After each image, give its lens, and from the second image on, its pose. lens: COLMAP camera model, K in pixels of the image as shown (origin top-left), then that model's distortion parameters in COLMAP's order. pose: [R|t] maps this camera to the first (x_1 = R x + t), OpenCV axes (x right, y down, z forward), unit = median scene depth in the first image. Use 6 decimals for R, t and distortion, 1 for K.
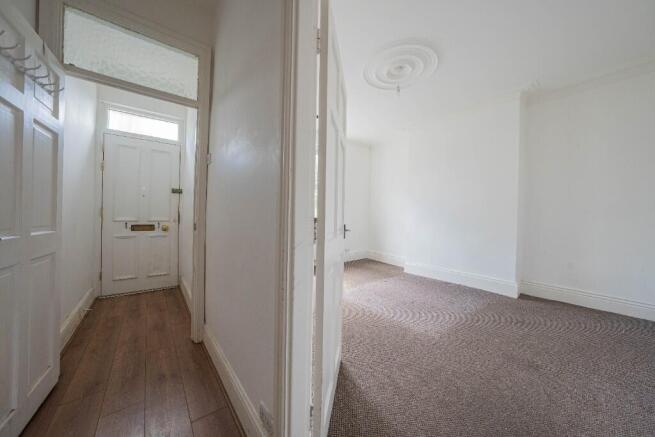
lens RADIAL K [[227.1, 0, 323.8], [0, 227.1, 216.2], [0, 0, 1]] dist [-0.007151, 0.000284]
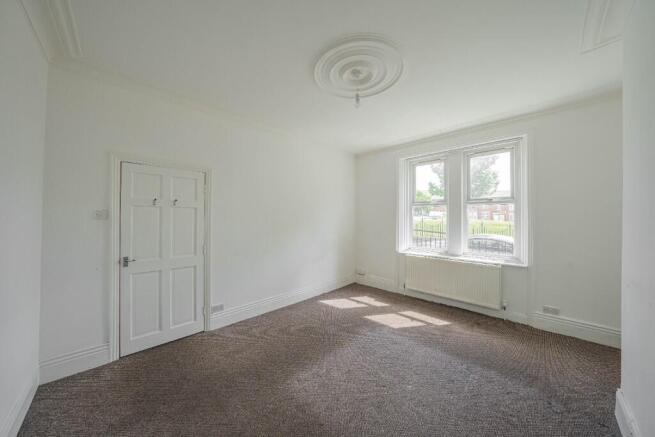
lens RADIAL K [[227.1, 0, 330.3], [0, 227.1, 217.0], [0, 0, 1]] dist [-0.007151, 0.000284]
pose [[0.130839, -0.025322, -0.991080, 1.038062], [-0.005287, 0.999642, -0.026238, -0.097889], [0.991389, 0.008673, 0.130659, 0.750670]]
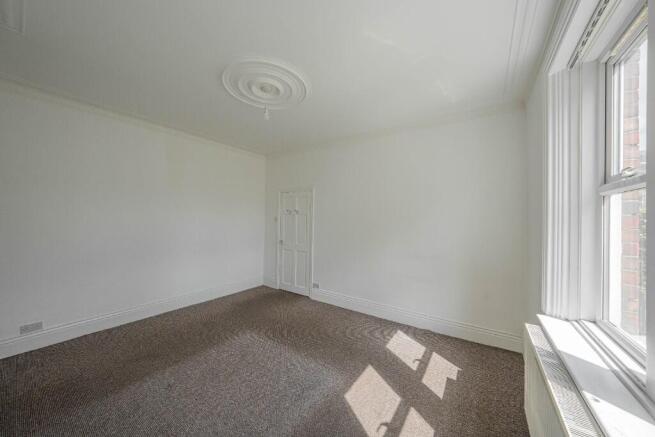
lens RADIAL K [[227.1, 0, 325.7], [0, 227.1, 219.8], [0, 0, 1]] dist [-0.007151, 0.000284]
pose [[-0.958195, -0.033326, -0.284168, 0.323589], [-0.035706, 0.999357, 0.003198, -0.133340], [0.283879, 0.013211, -0.958769, 1.756025]]
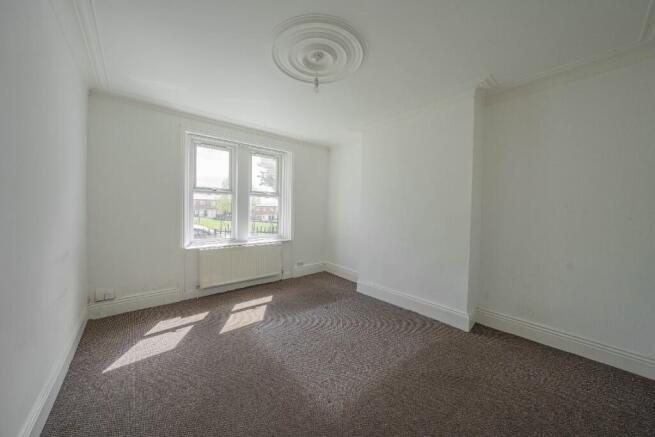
lens RADIAL K [[227.1, 0, 328.2], [0, 227.1, 213.3], [0, 0, 1]] dist [-0.007151, 0.000284]
pose [[0.999178, -0.002460, 0.040474, 0.323358], [0.001992, 0.999931, 0.011612, -0.106342], [-0.040500, -0.011522, 0.999113, 0.189779]]
